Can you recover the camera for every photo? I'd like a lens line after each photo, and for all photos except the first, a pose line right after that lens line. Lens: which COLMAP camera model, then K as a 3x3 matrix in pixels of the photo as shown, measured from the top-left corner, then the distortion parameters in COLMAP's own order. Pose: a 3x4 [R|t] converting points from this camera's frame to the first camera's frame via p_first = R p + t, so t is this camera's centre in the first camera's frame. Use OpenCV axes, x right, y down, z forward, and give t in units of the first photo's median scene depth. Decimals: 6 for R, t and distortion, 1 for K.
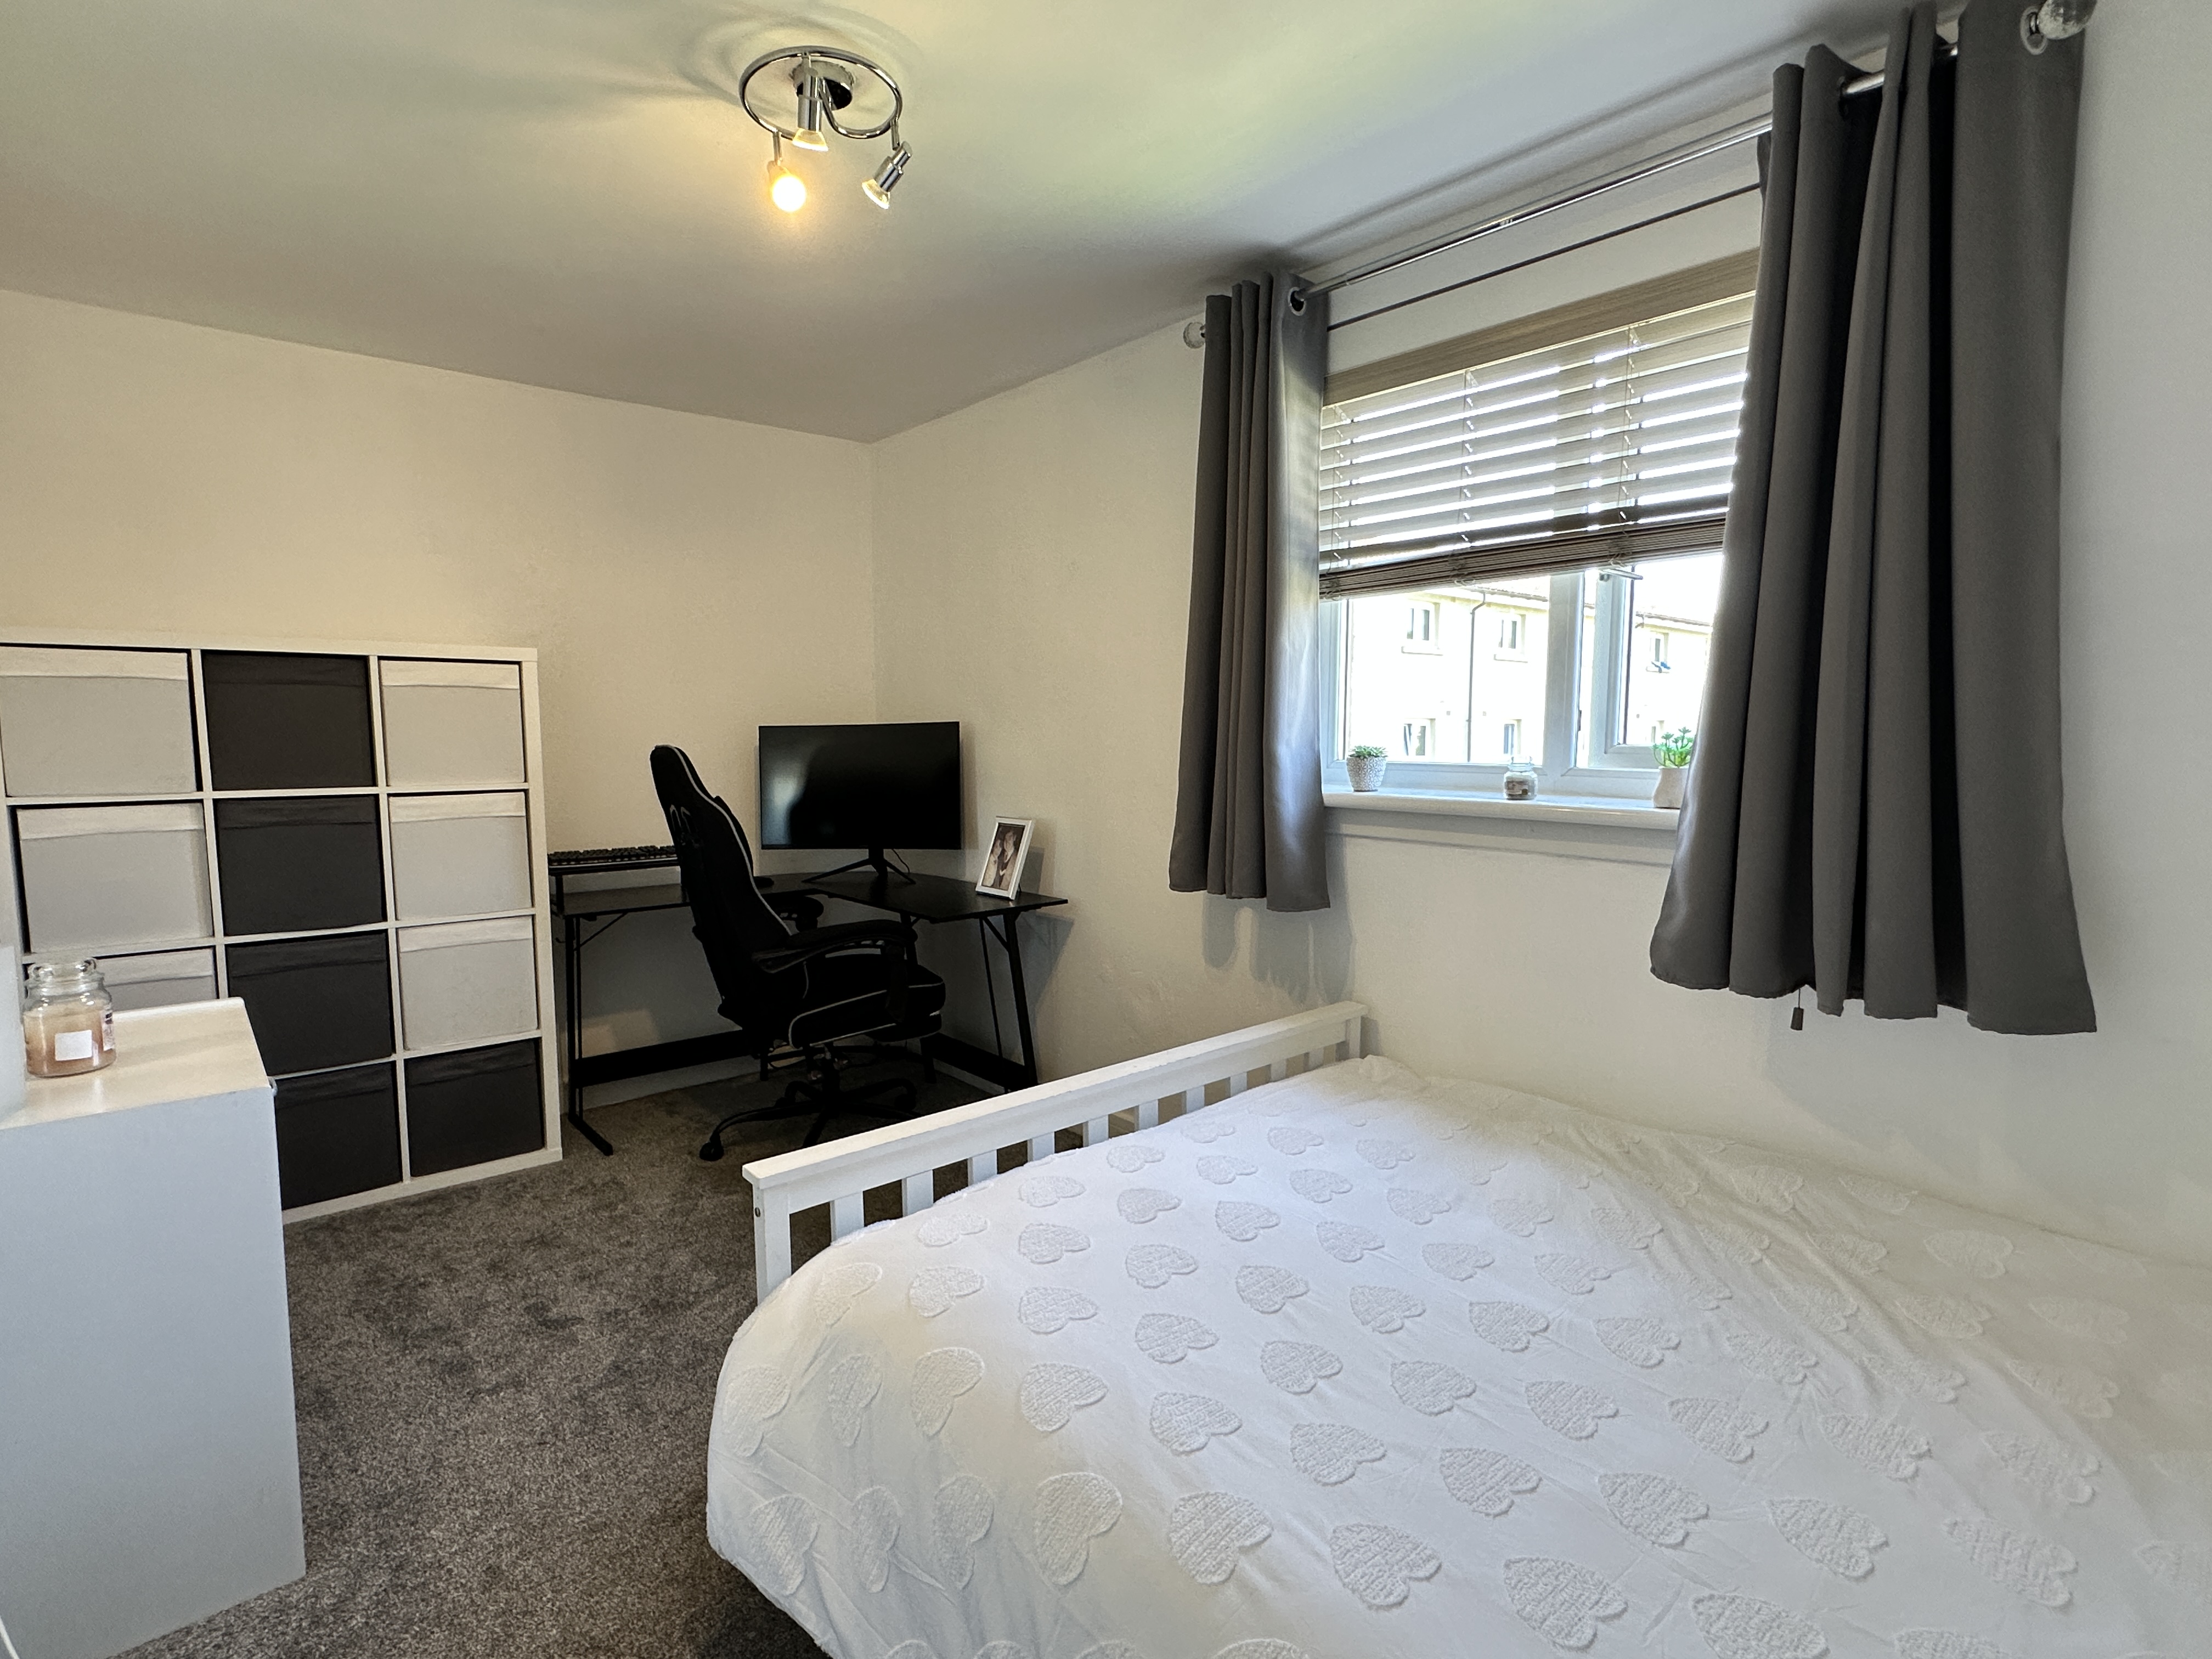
lens RADIAL K [[1089.0, 0, 1096.3], [0, 1089.0, 831.4], [0, 0, 1]] dist [-0.002957, 0.000444]
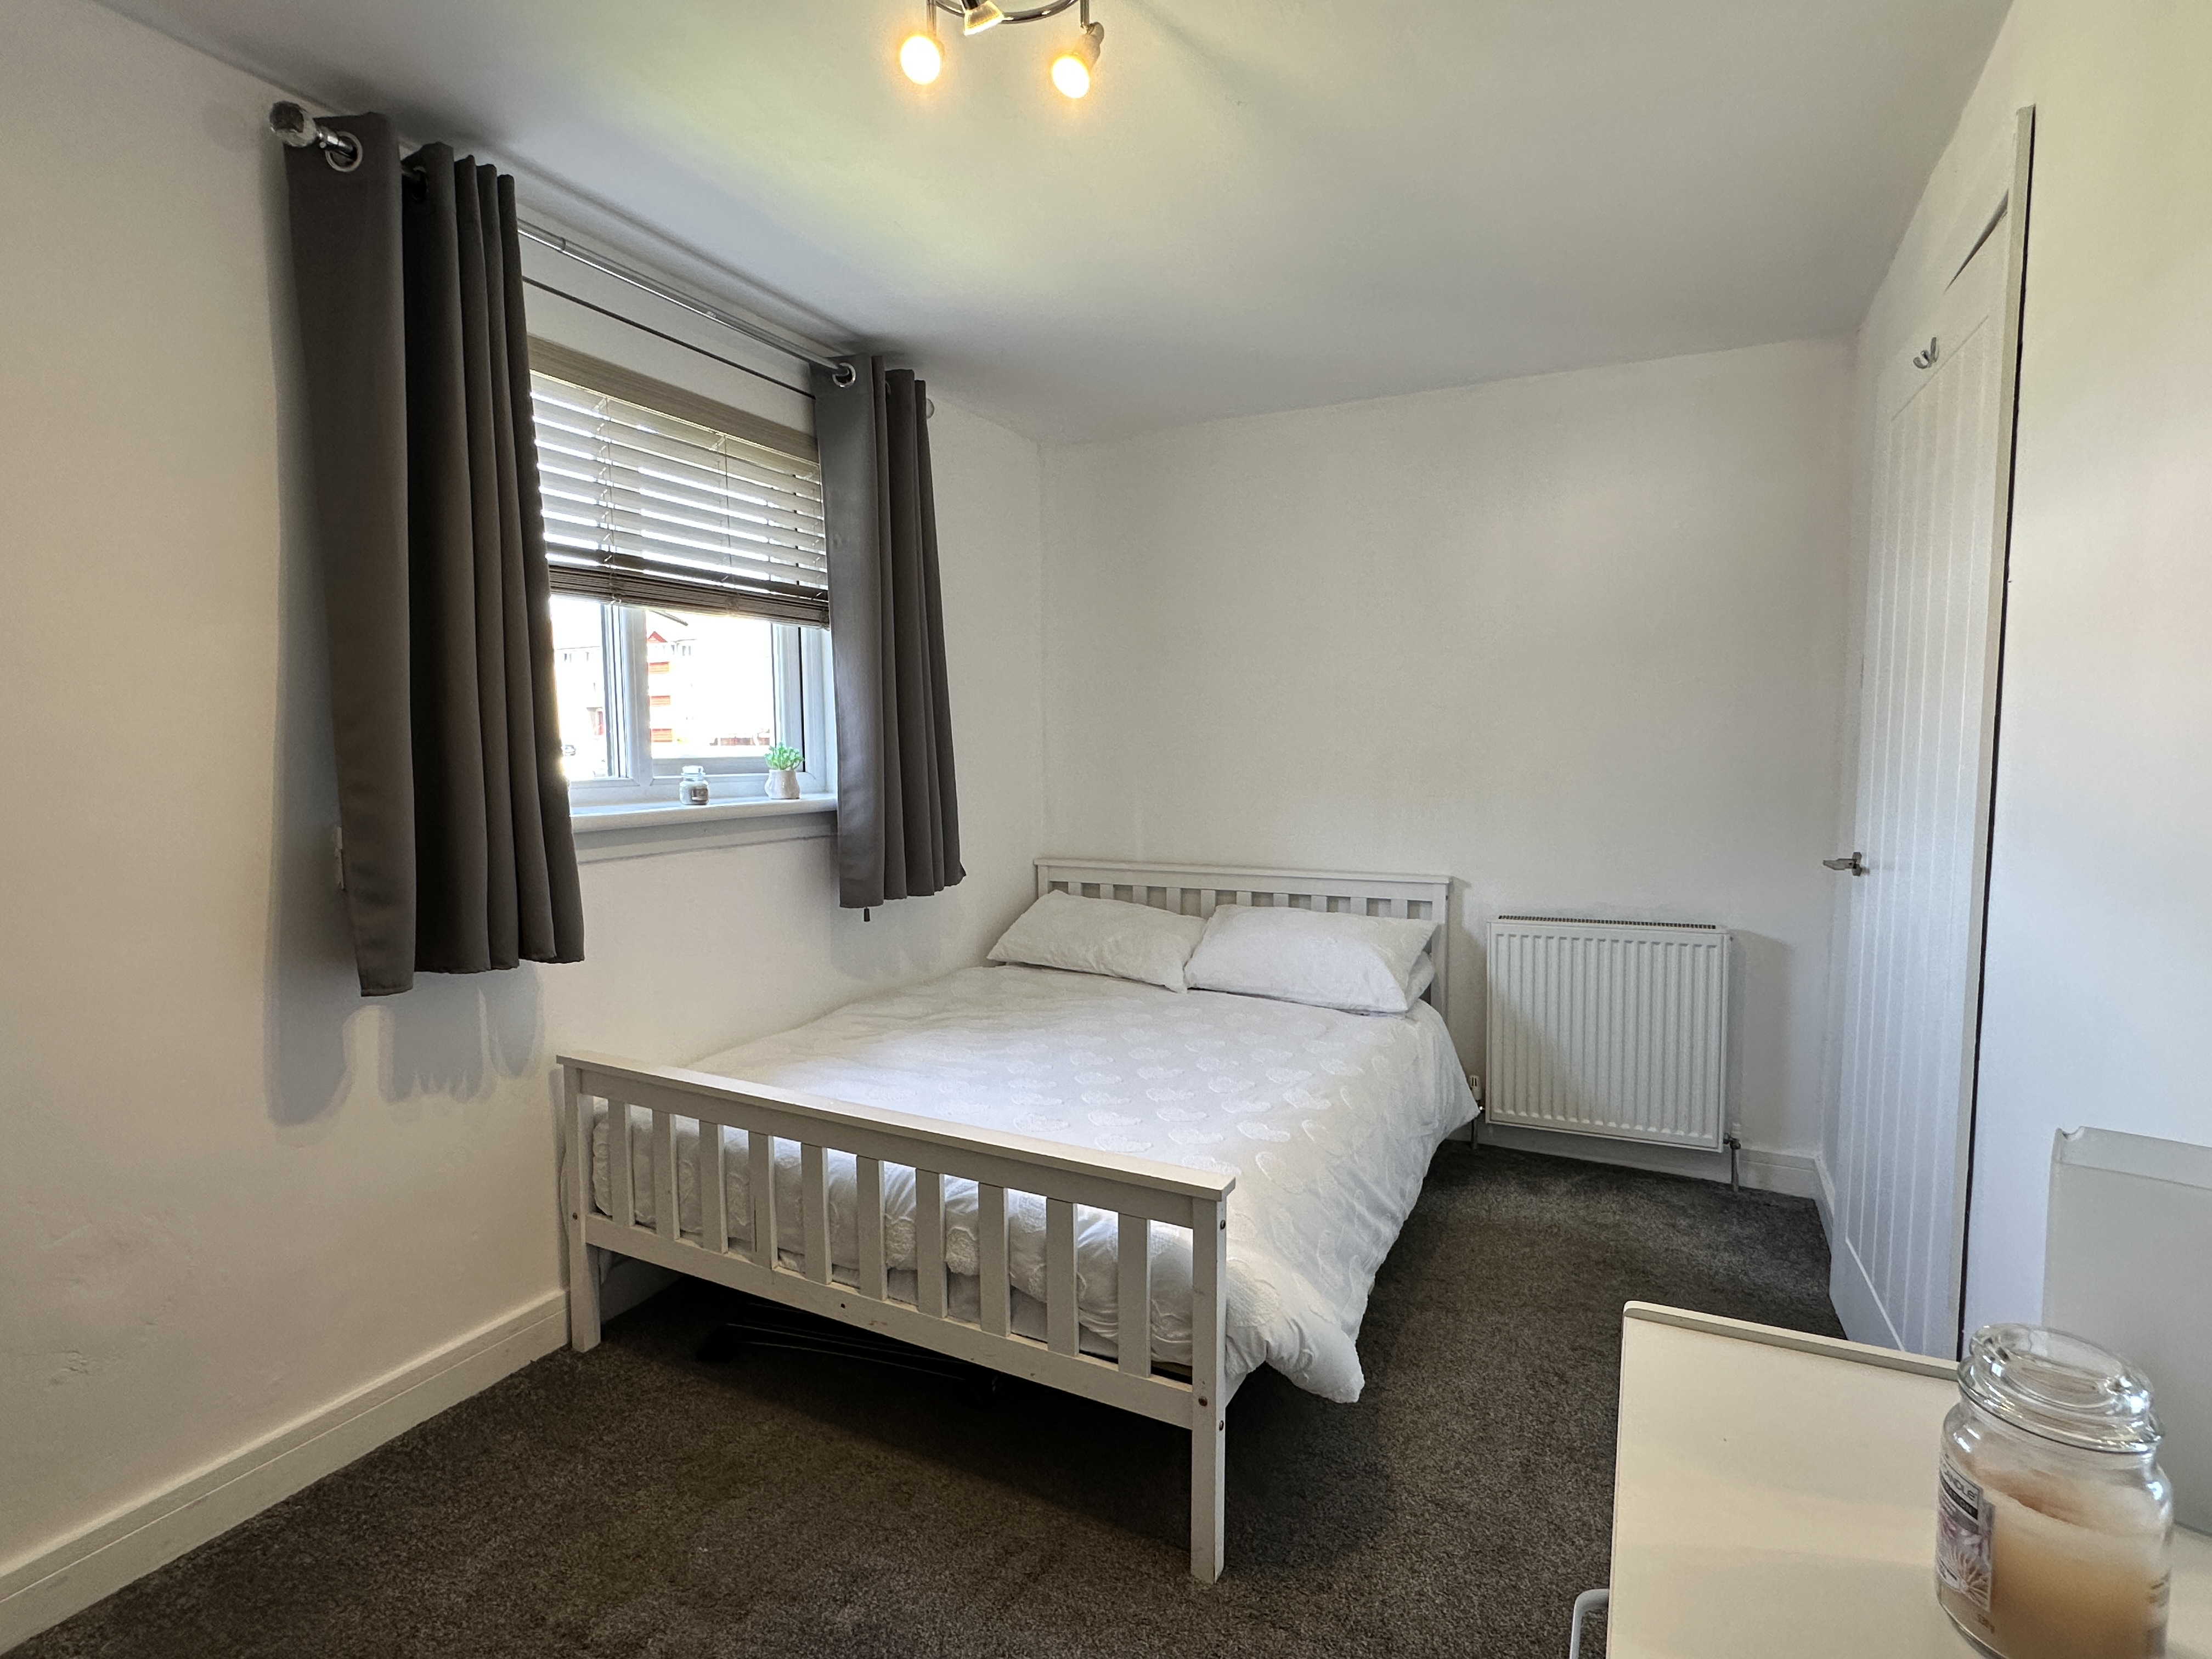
lens RADIAL K [[1089.0, 0, 1096.3], [0, 1089.0, 831.4], [0, 0, 1]] dist [-0.002957, 0.000444]
pose [[-0.365781, -0.071971, 0.927914, -0.824500], [0.099376, 0.988286, 0.115827, -0.091333], [-0.925380, 0.134580, -0.354343, 1.007091]]
